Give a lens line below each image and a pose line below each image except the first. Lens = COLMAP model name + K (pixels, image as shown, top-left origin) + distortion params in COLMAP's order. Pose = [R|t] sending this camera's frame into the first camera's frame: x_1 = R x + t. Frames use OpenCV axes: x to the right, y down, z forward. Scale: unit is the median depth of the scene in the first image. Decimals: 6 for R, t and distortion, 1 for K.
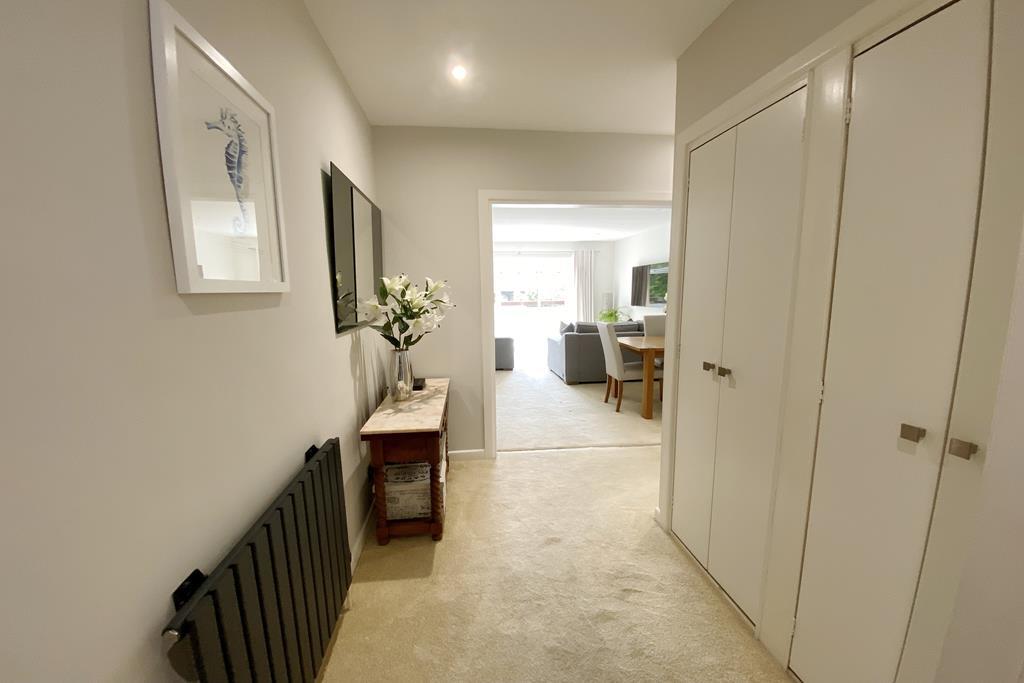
lens RADIAL K [[386.5, 0, 512.0], [0, 386.5, 341.5], [0, 0, 1]] dist [0.029417, -0.000089]
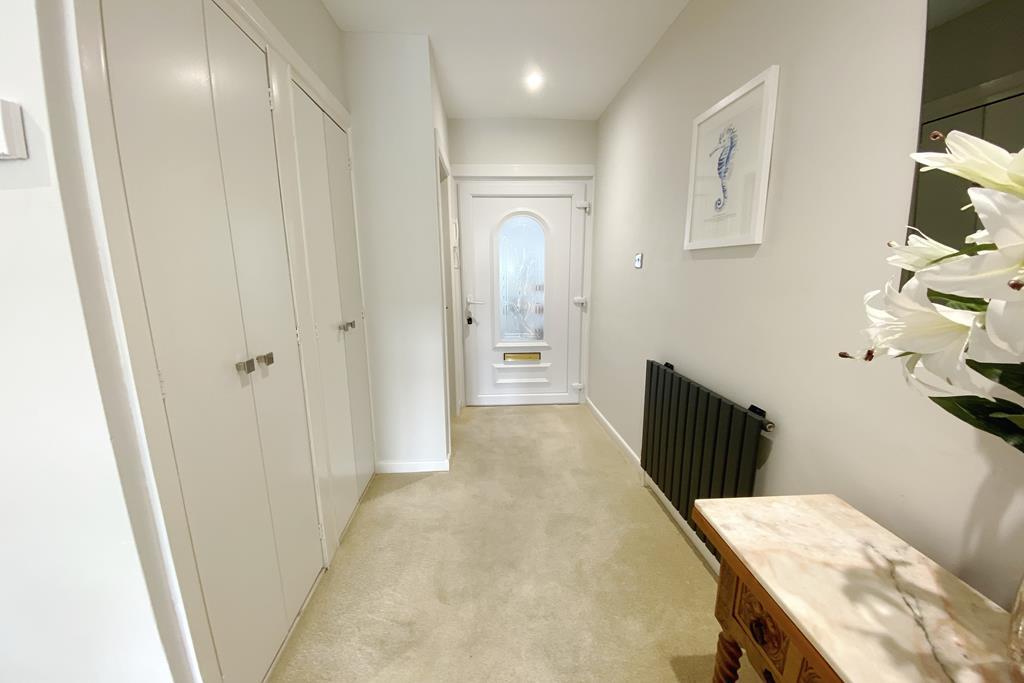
lens RADIAL K [[386.5, 0, 512.0], [0, 386.5, 341.5], [0, 0, 1]] dist [0.029417, -0.000089]
pose [[-0.998159, 0.001468, 0.060639, 0.027753], [0.021821, 0.941469, 0.336394, -0.161556], [-0.056596, 0.337098, -0.939767, 1.394269]]
